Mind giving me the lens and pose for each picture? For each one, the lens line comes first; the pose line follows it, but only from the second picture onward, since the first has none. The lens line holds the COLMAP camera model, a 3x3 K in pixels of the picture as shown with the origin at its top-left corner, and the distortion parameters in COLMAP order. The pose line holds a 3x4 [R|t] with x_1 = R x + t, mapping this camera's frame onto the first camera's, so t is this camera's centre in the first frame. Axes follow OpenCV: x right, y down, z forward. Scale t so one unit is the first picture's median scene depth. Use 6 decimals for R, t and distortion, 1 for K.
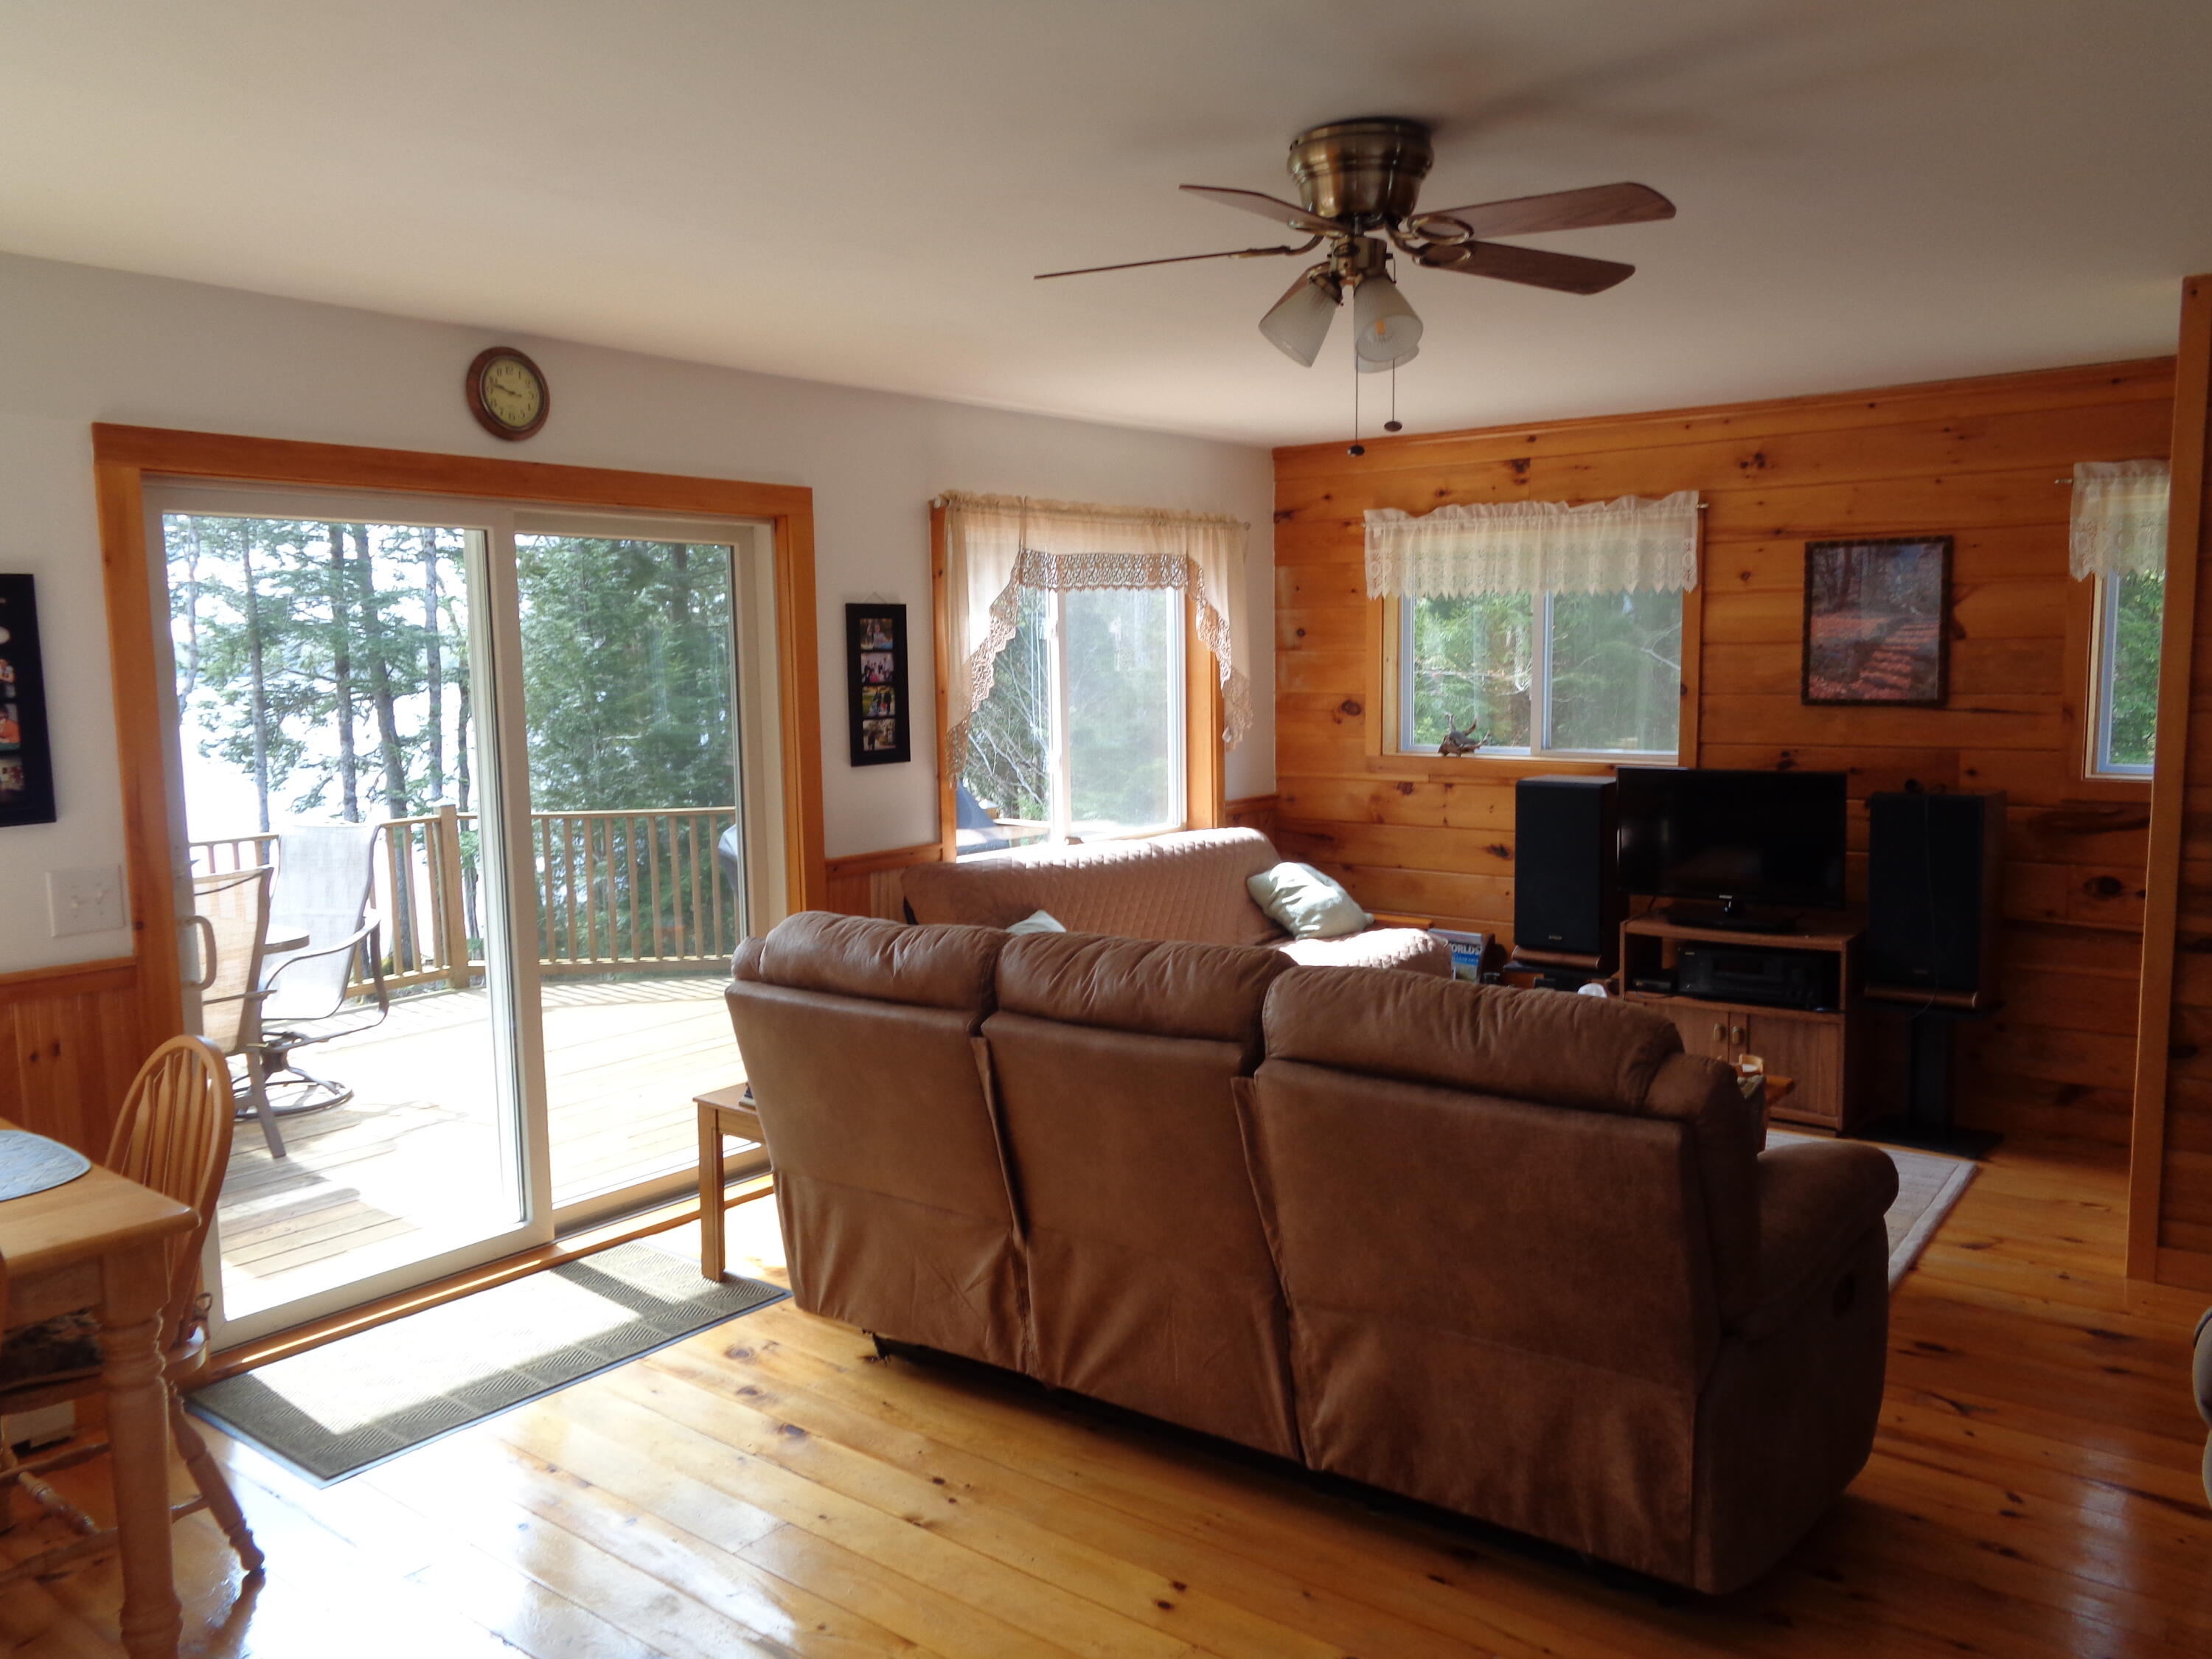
lens RADIAL K [[1653.8, 0, 1106.0], [0, 1653.8, 829.5], [0, 0, 1]] dist [0.002659, 0.000491]
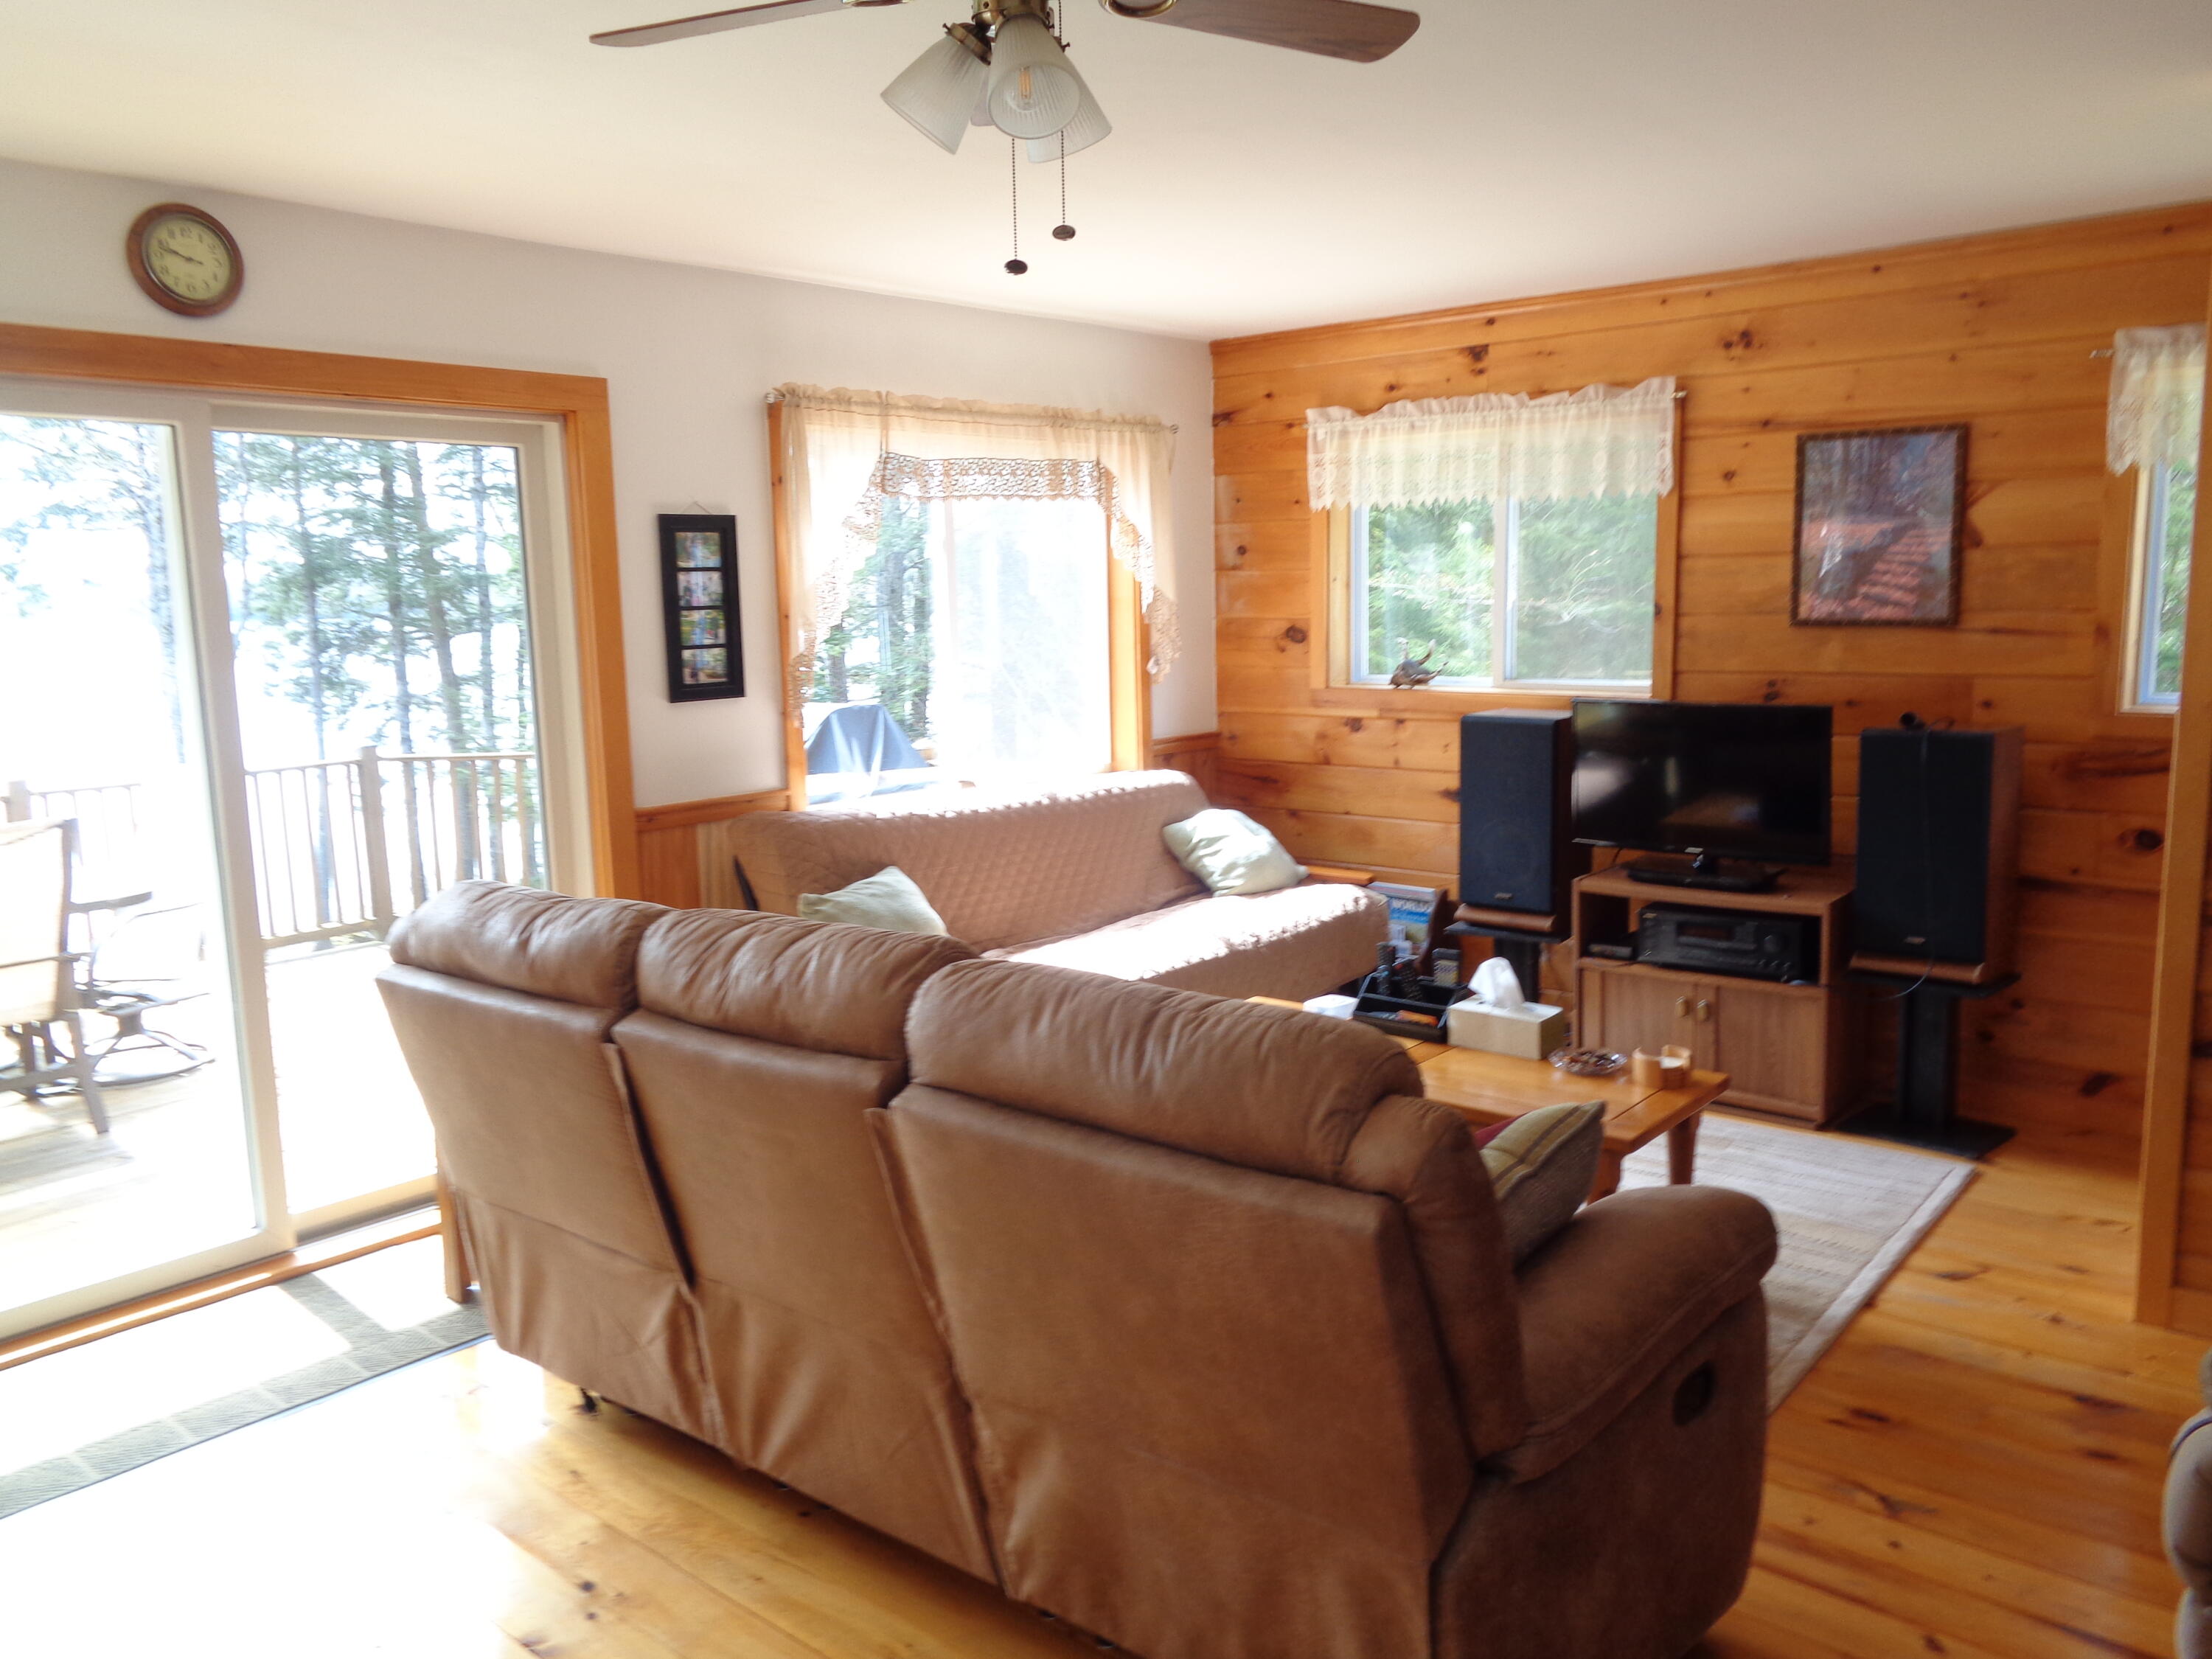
lens RADIAL K [[1657.7, 0, 1116.2], [0, 1657.7, 829.9], [0, 0, 1]] dist [0.006092, 0.001043]
pose [[0.998966, -0.000574, -0.045459, 0.112249], [0.002303, 0.999275, 0.037990, -0.003355], [0.045404, -0.038055, 0.998244, 0.123835]]
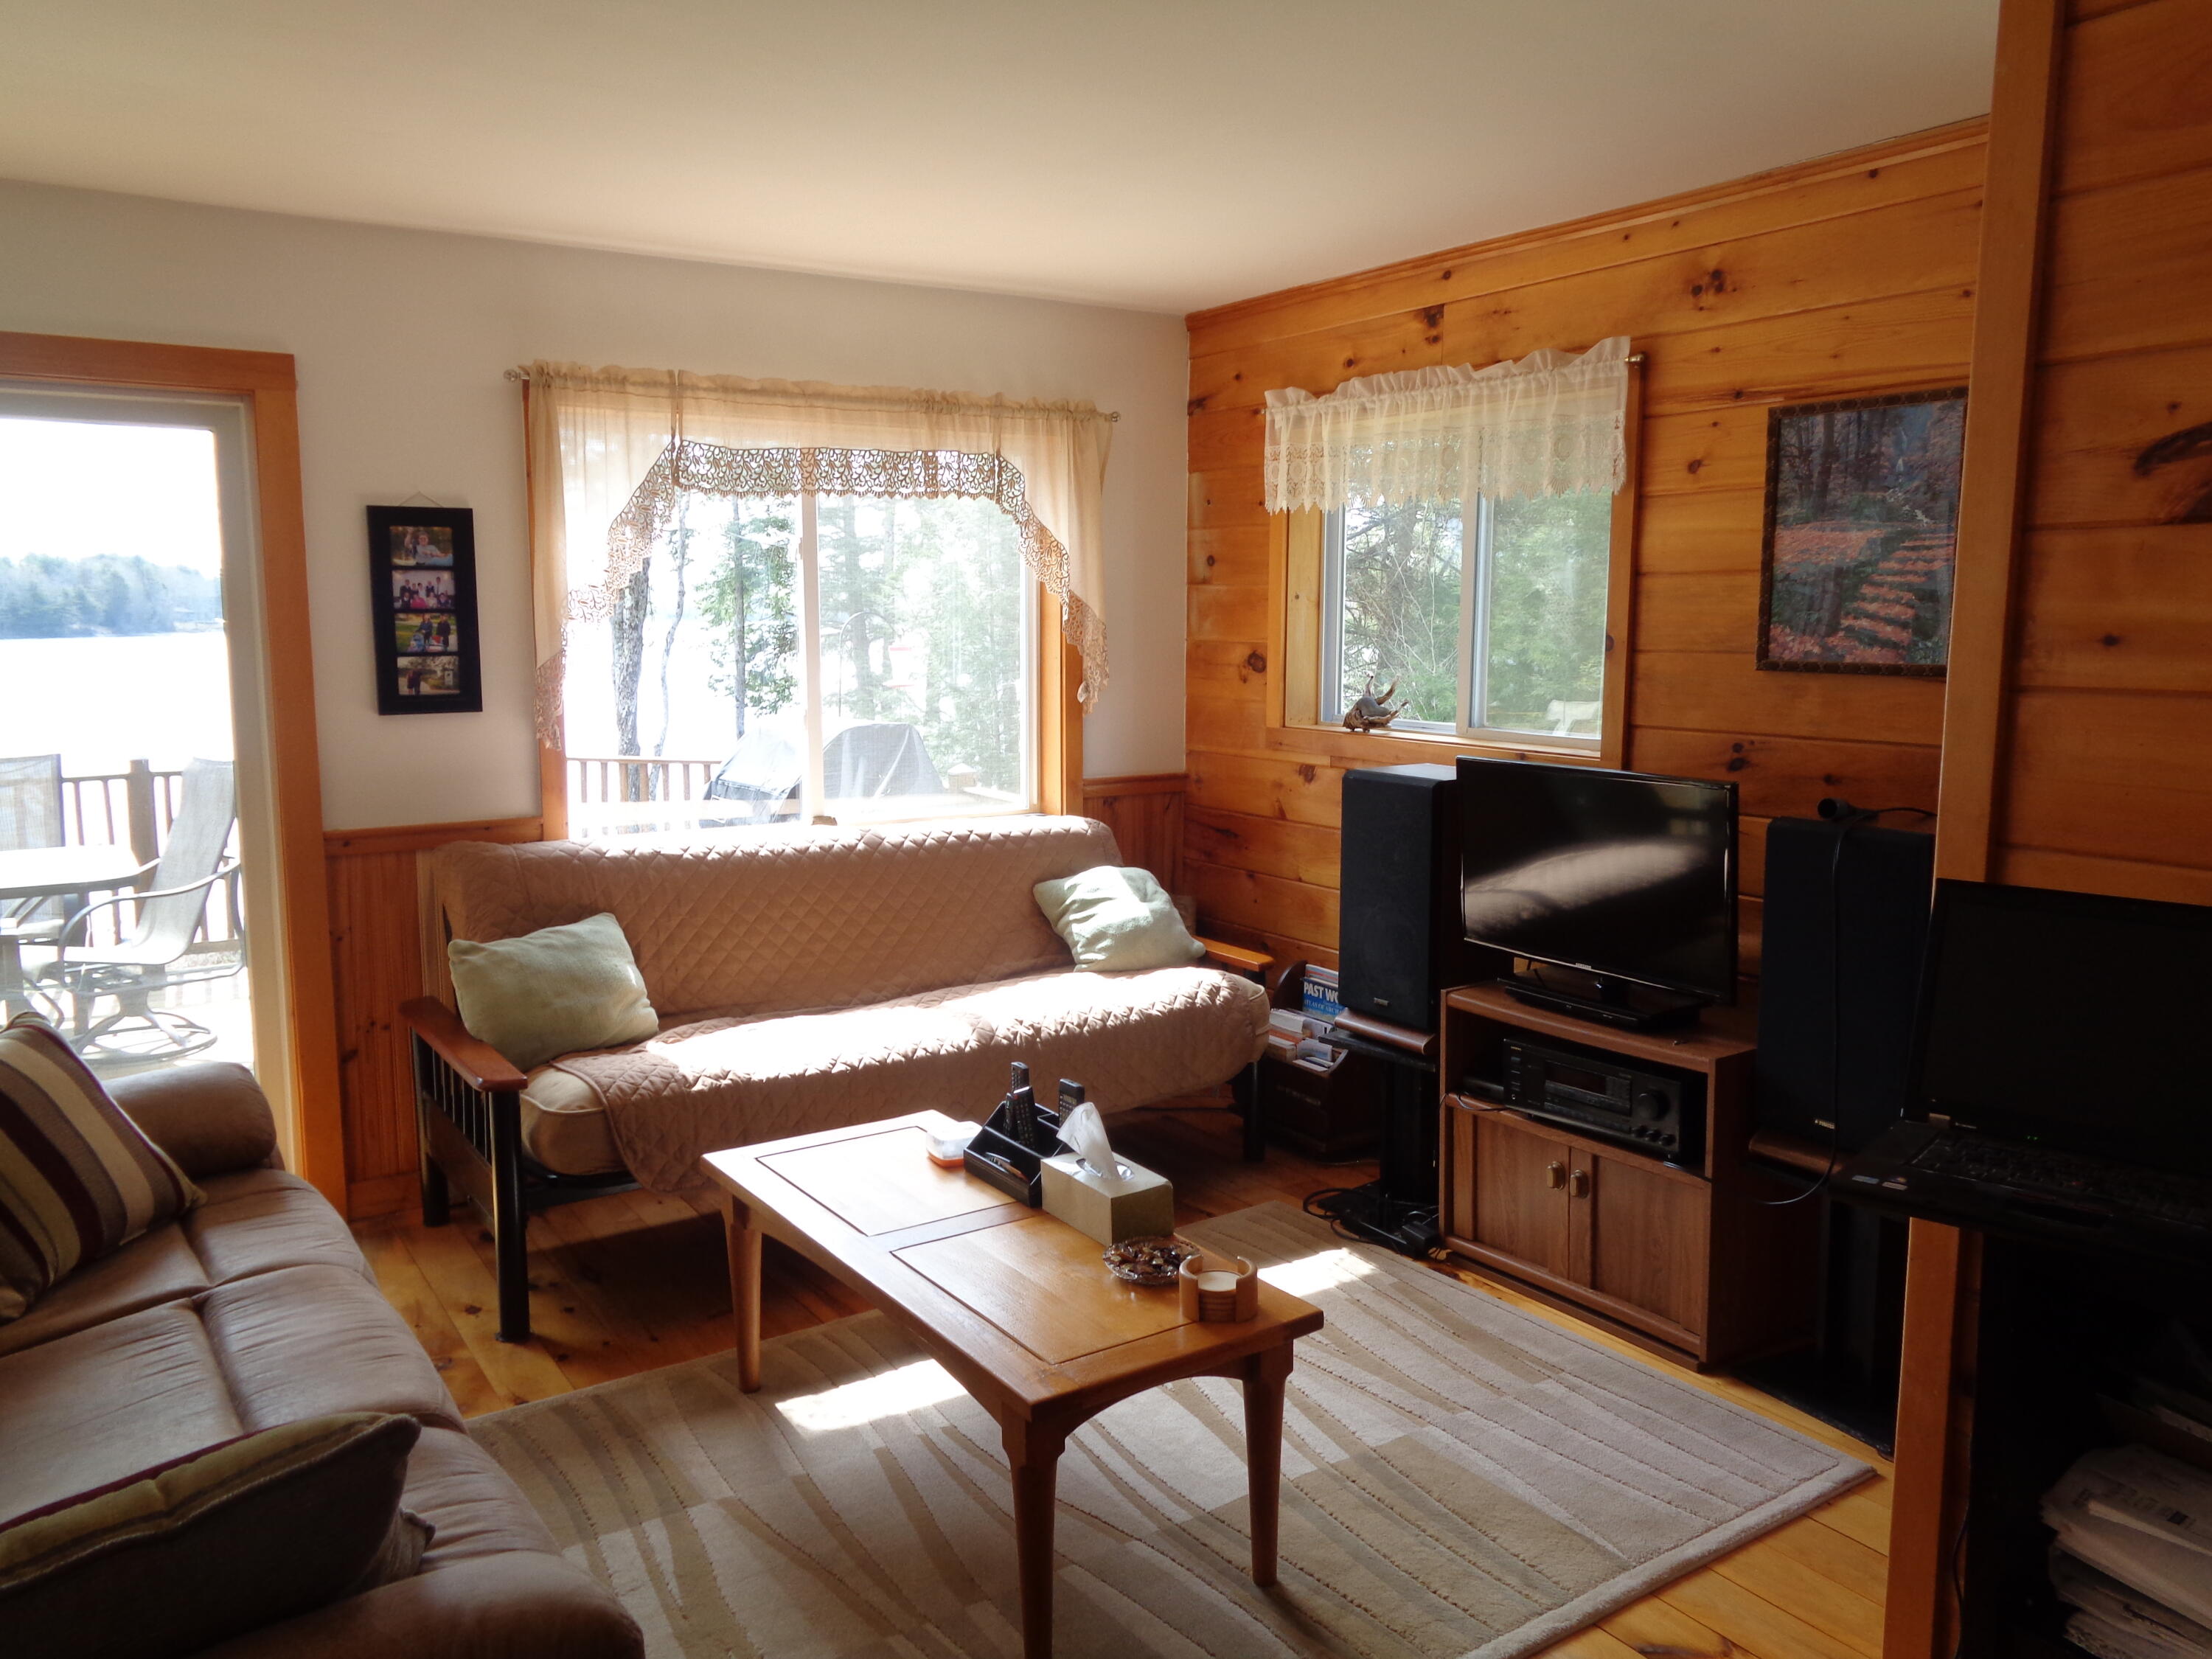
lens RADIAL K [[1653.2, 0, 1136.4], [0, 1653.2, 833.4], [0, 0, 1]] dist [0.006294, 0.003331]
pose [[0.949832, 0.056411, -0.307631, 0.401121], [-0.047614, 0.998216, 0.036034, -0.025359], [0.309114, -0.019579, 0.950823, 0.334225]]
